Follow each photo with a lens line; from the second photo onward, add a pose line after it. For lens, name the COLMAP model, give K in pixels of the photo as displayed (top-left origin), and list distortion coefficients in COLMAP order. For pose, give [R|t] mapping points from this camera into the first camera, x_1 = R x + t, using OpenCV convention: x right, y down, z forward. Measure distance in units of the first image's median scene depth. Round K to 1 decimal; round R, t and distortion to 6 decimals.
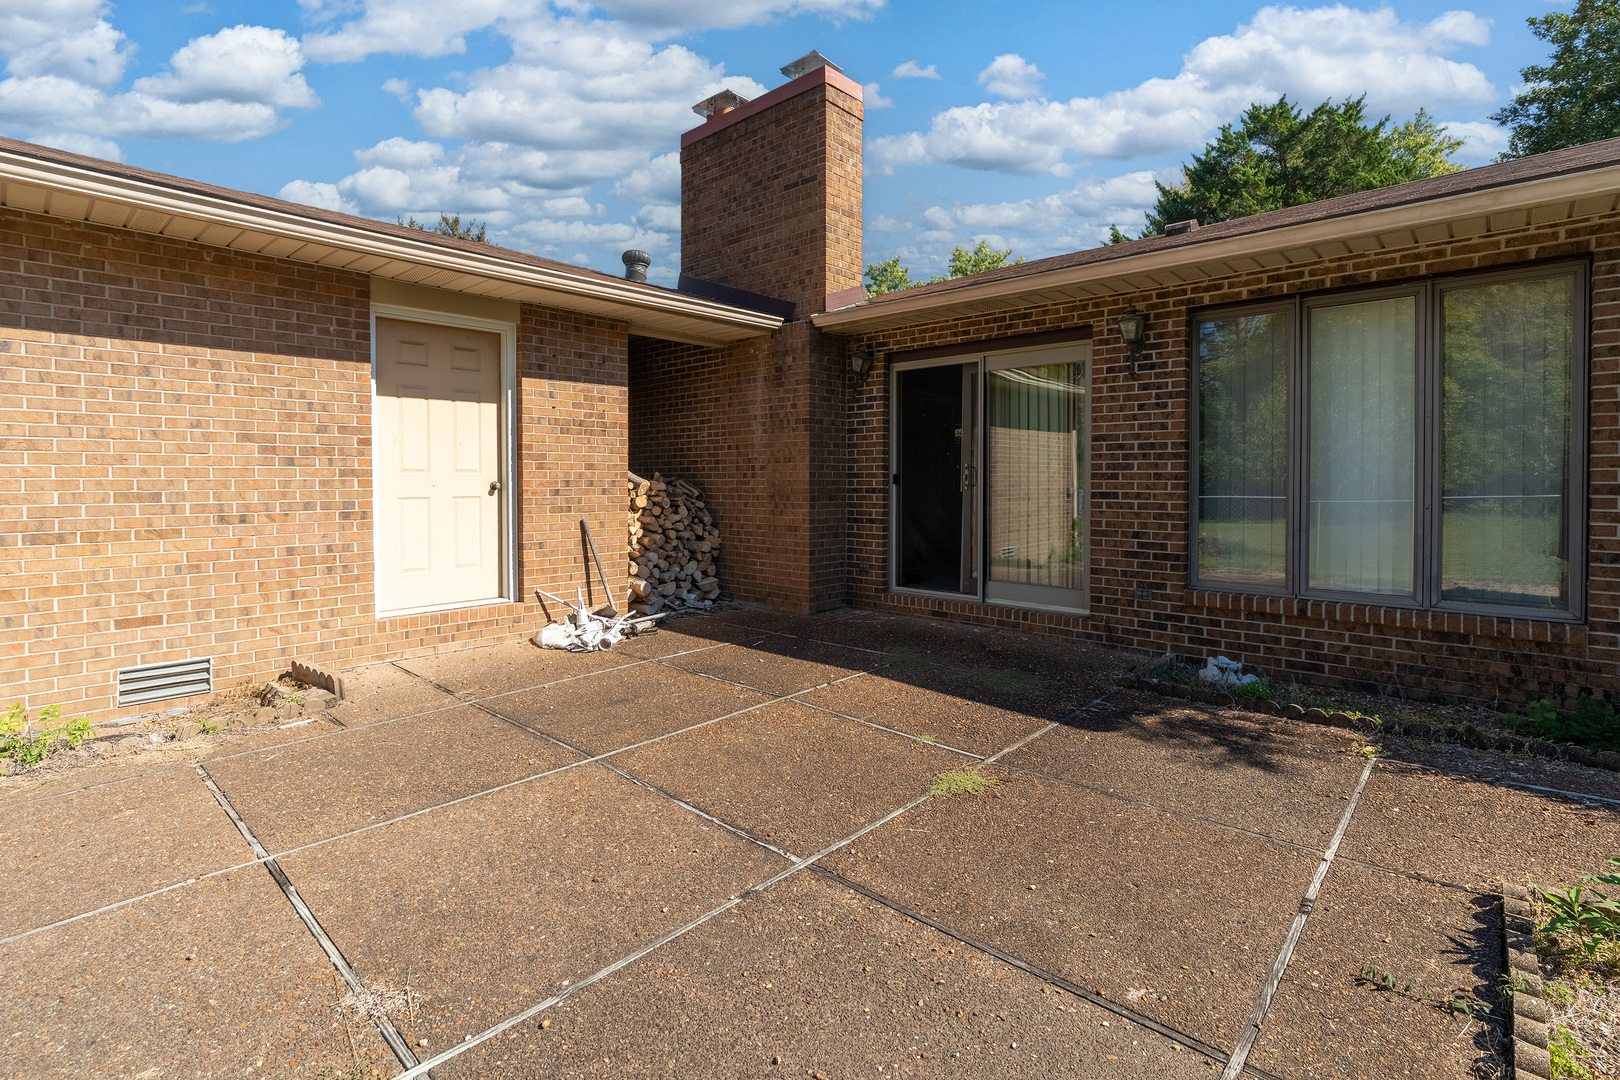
lens RADIAL K [[779.8, 0, 833.6], [0, 779.8, 485.2], [0, 0, 1]] dist [-0.011011, -0.000432]
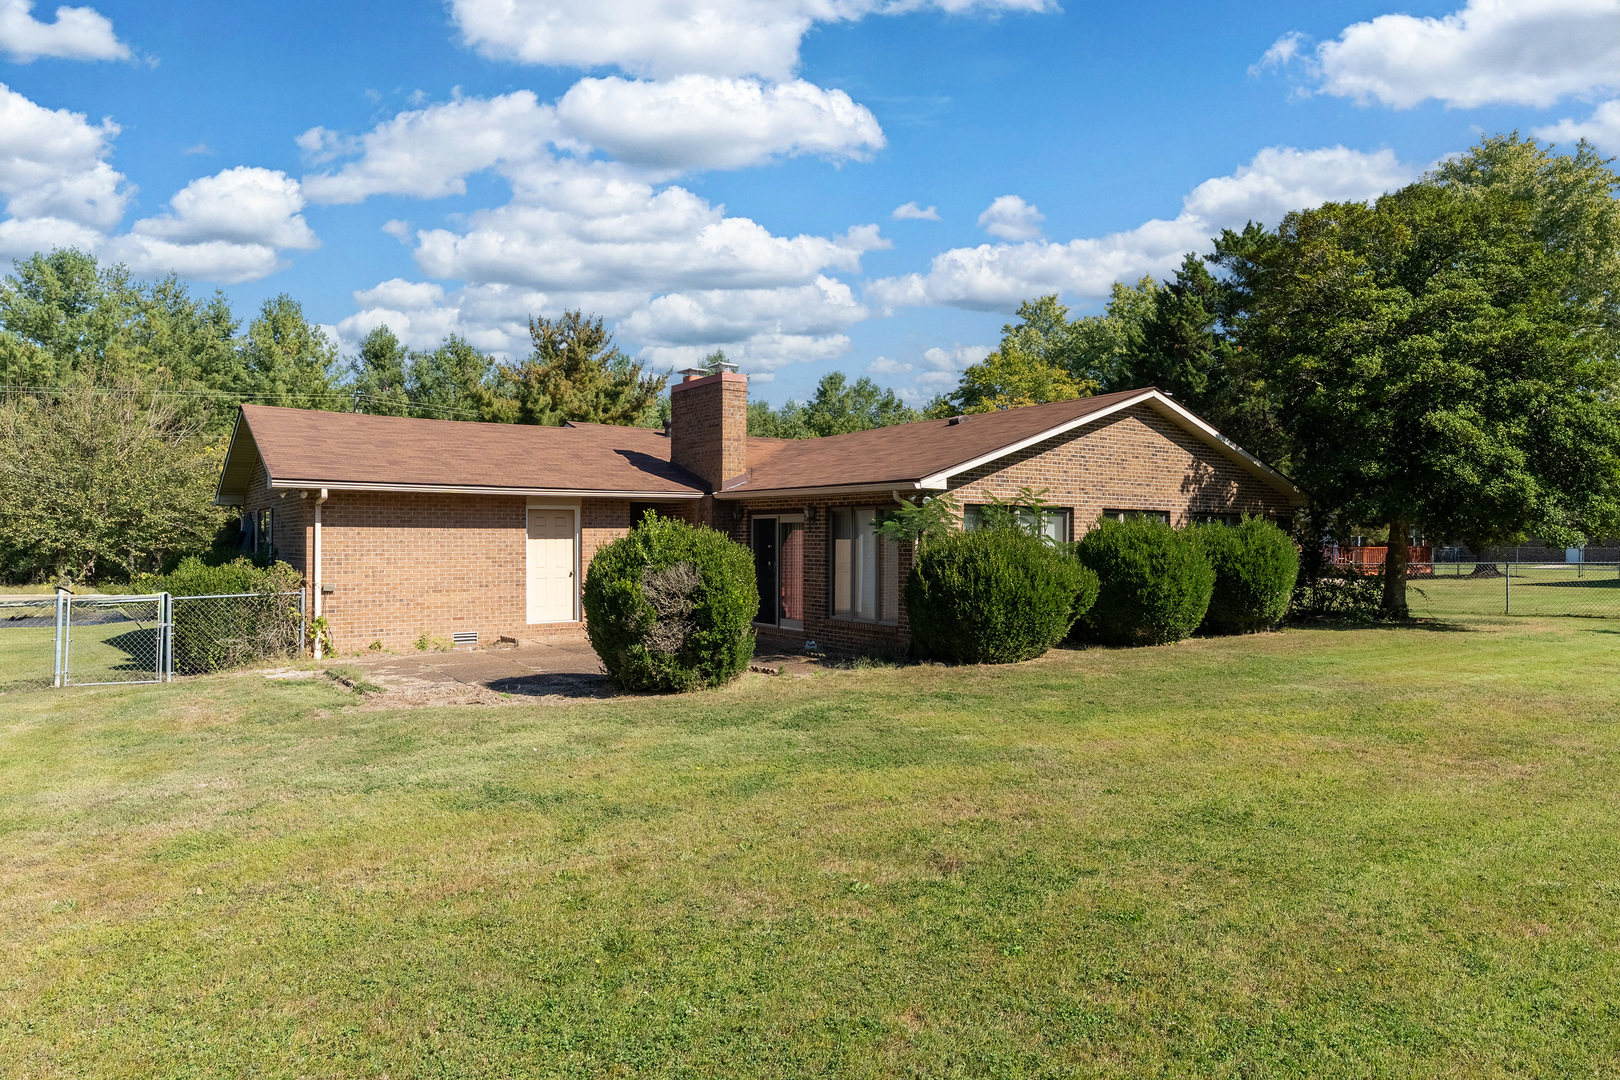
lens RADIAL K [[982.7, 0, 809.4], [0, 982.7, 540.9], [0, 0, 1]] dist [0.008356, 0.000825]
pose [[0.974109, 0.002022, -0.226069, 0.967014], [-0.004769, 0.999921, -0.011607, -0.067793], [0.226028, 0.012384, 0.974042, -1.794522]]
